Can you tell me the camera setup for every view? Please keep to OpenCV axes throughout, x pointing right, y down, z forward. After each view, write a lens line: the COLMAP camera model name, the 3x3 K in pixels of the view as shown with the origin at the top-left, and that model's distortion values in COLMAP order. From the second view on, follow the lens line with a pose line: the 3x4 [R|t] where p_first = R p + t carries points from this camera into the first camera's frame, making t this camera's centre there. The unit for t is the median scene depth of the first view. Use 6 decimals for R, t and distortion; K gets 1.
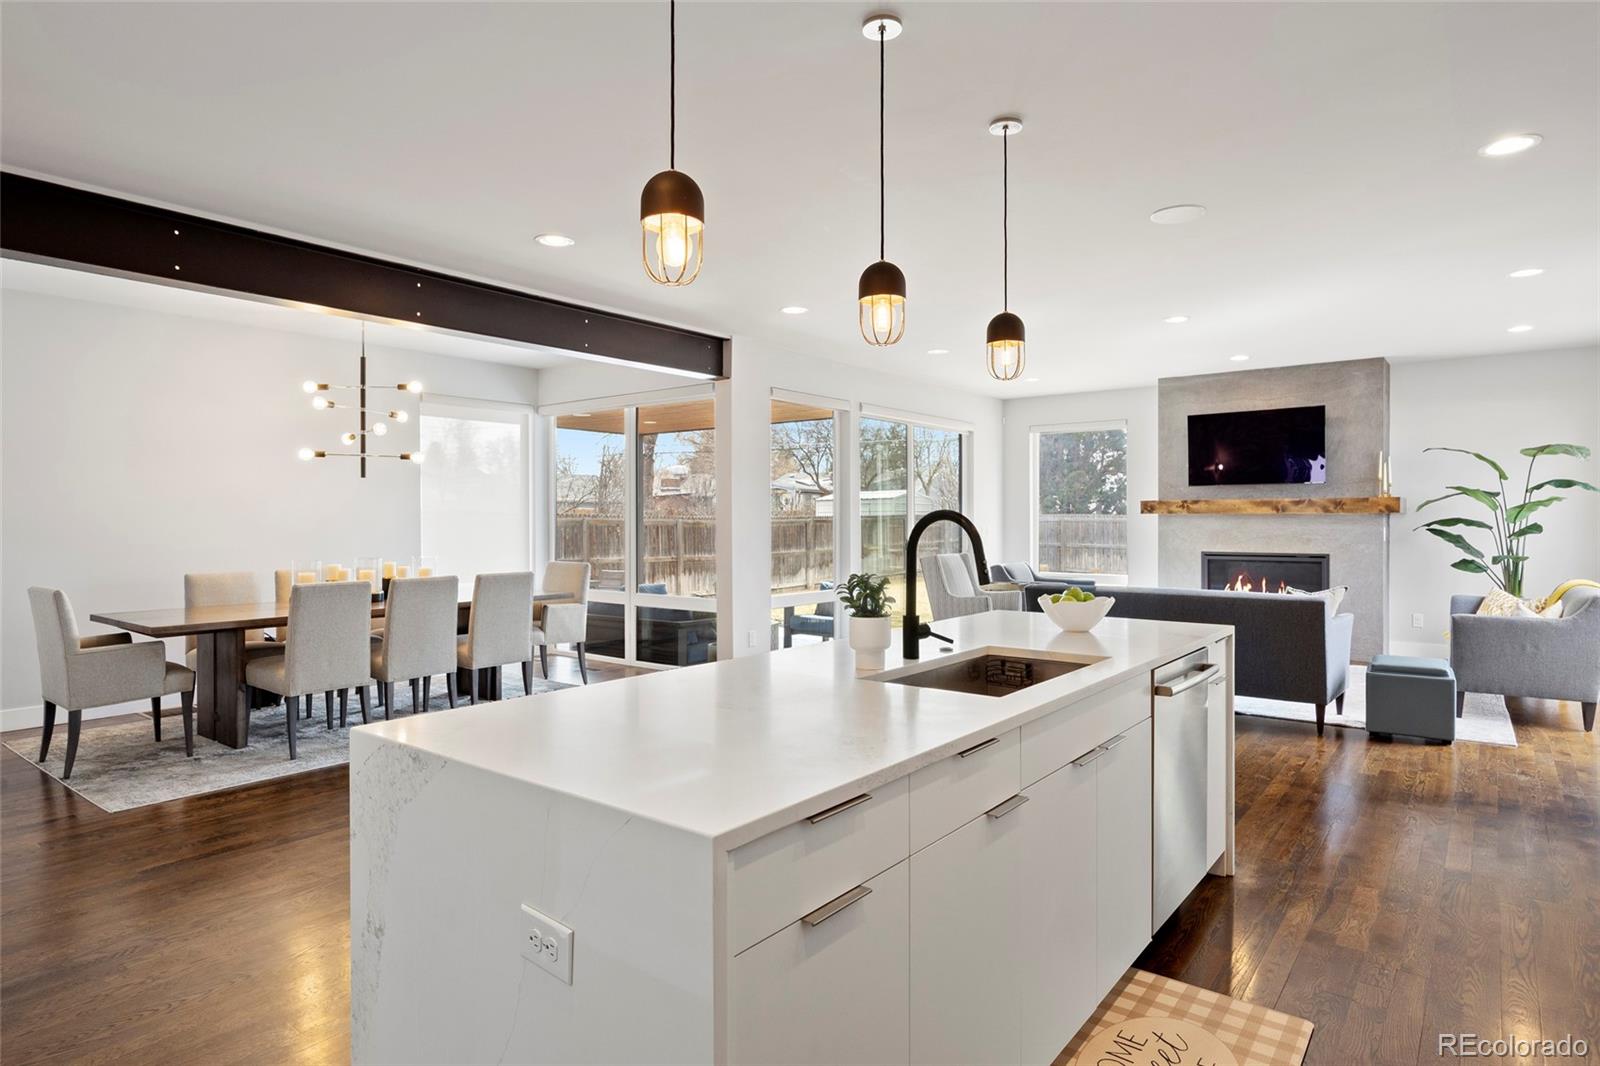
lens RADIAL K [[879.6, 0, 789.9], [0, 879.6, 524.8], [0, 0, 1]] dist [-0.003786, -0.000136]
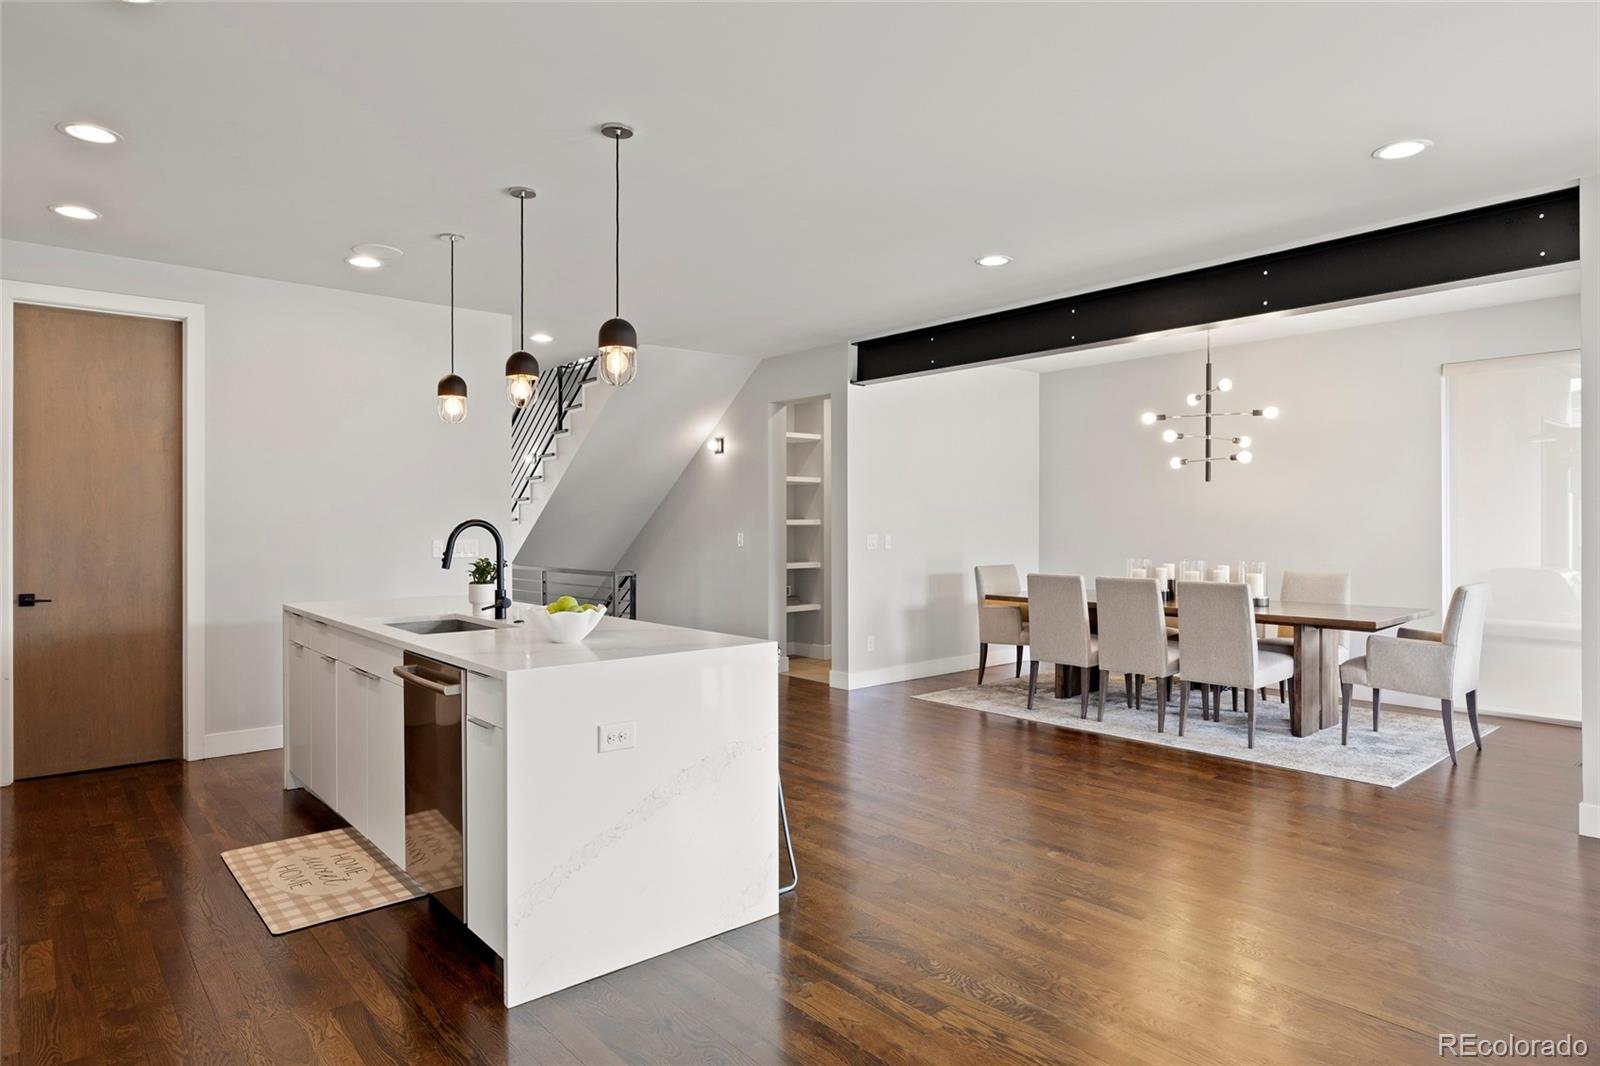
lens RADIAL K [[934.4, 0, 821.7], [0, 934.4, 529.6], [0, 0, 1]] dist [0.000883, 0.000021]
pose [[-0.178353, 0.010538, -0.983910, 0.507621], [-0.005709, 0.999915, 0.011745, -0.006313], [0.983950, 0.007711, -0.178278, 0.577507]]
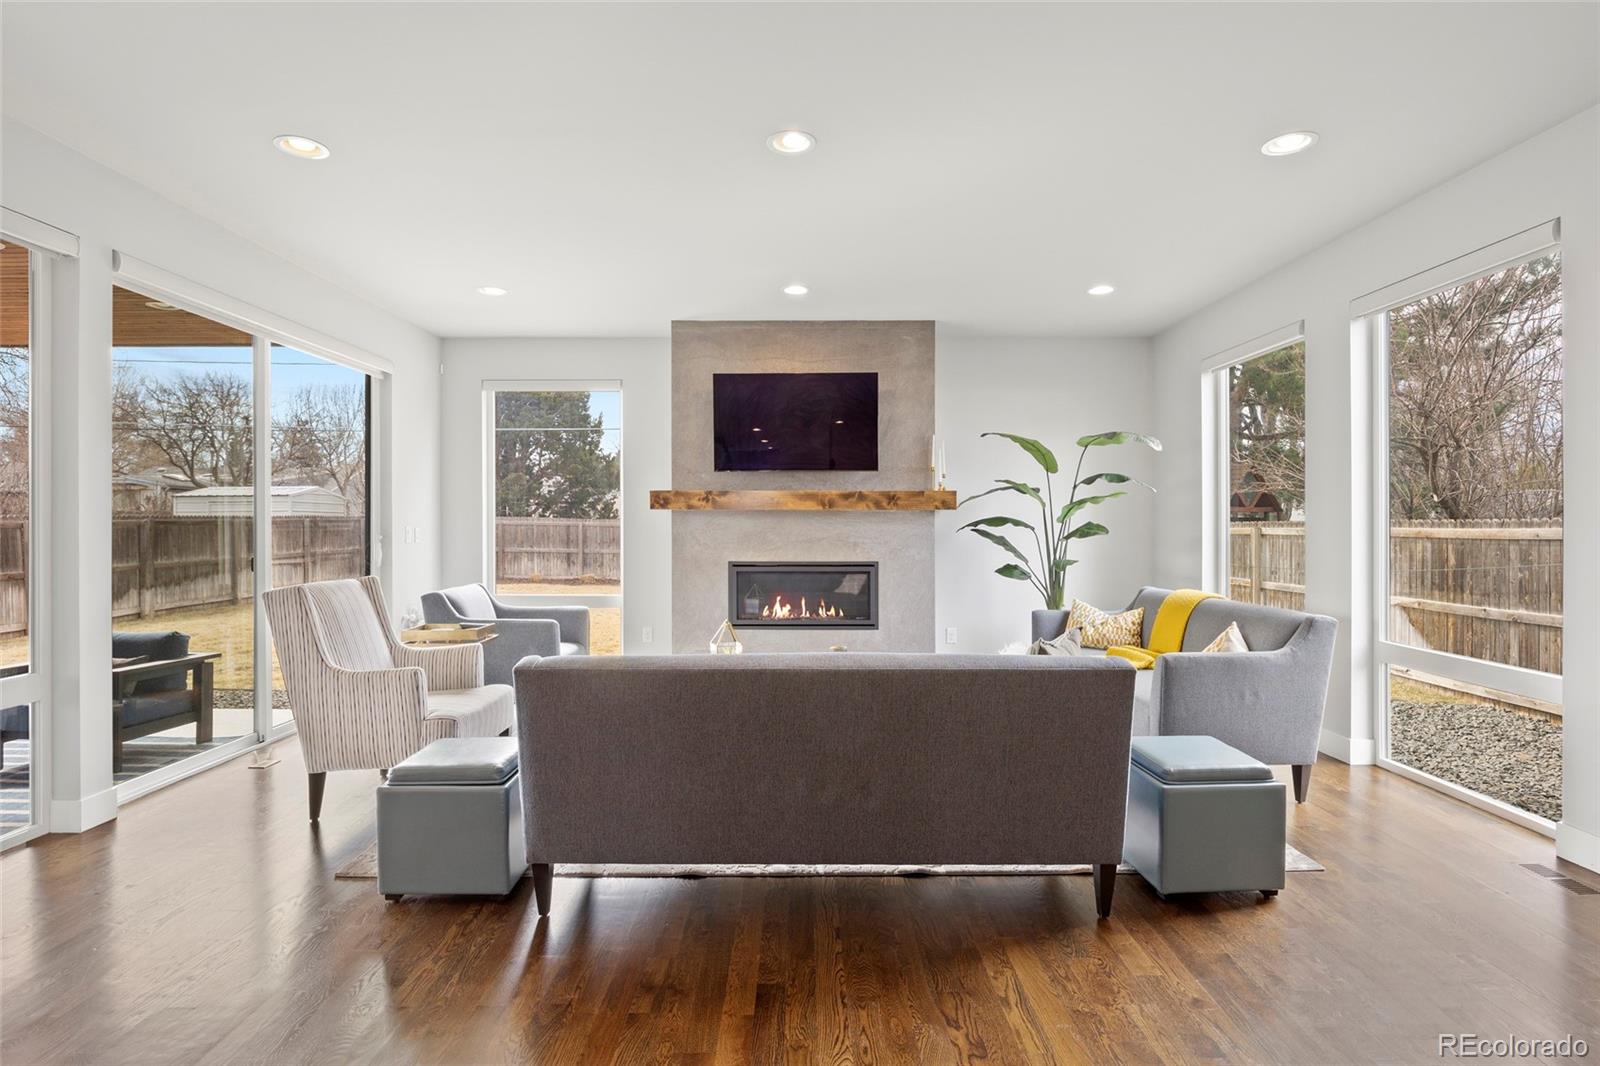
lens RADIAL K [[795.7, 0, 791.5], [0, 795.7, 524.6], [0, 0, 1]] dist [-0.014589, 0.000304]
pose [[0.786438, 0.003228, 0.617661, 0.111282], [0.000477, 0.999983, -0.005832, 0.004181], [-0.617669, 0.004881, 0.786423, 0.499809]]
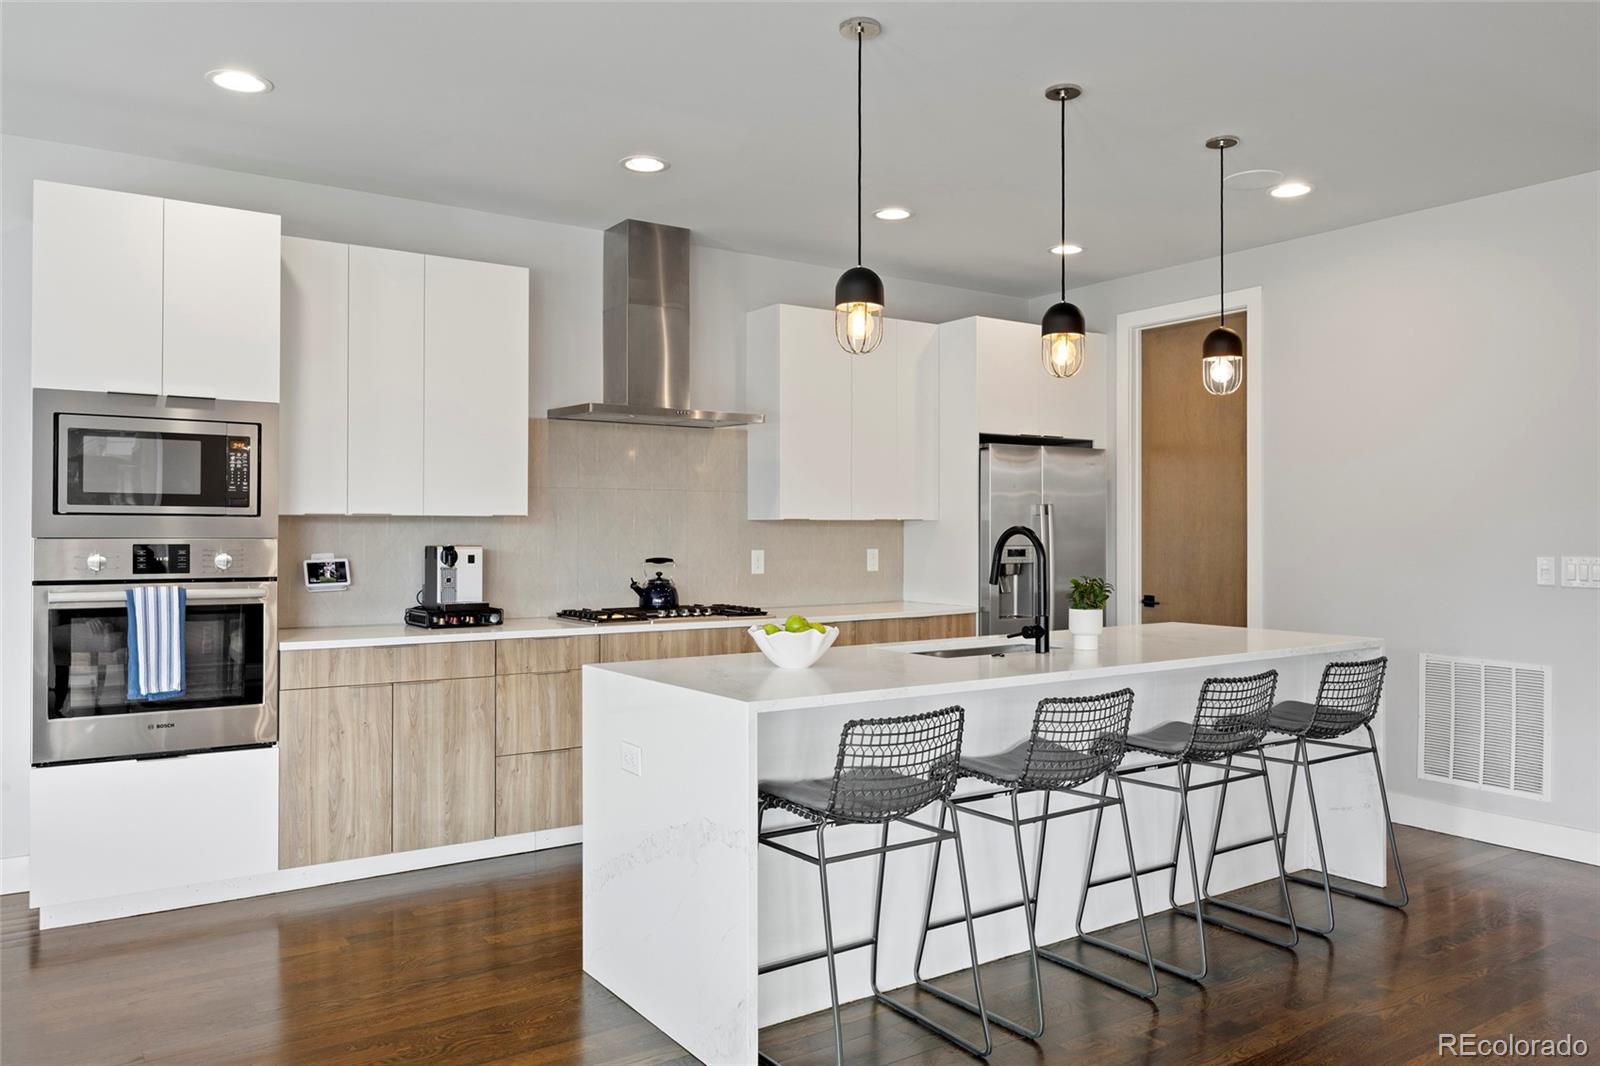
lens RADIAL K [[1147.7, 0, 800.0], [0, 1147.7, 533.0], [0, 0, 1]] dist [-0.000422, 0.000849]
pose [[-0.955931, 0.003180, 0.293574, 0.001936], [0.004828, 0.999976, 0.004890, -0.004638], [-0.293552, 0.006092, -0.955924, 0.805538]]
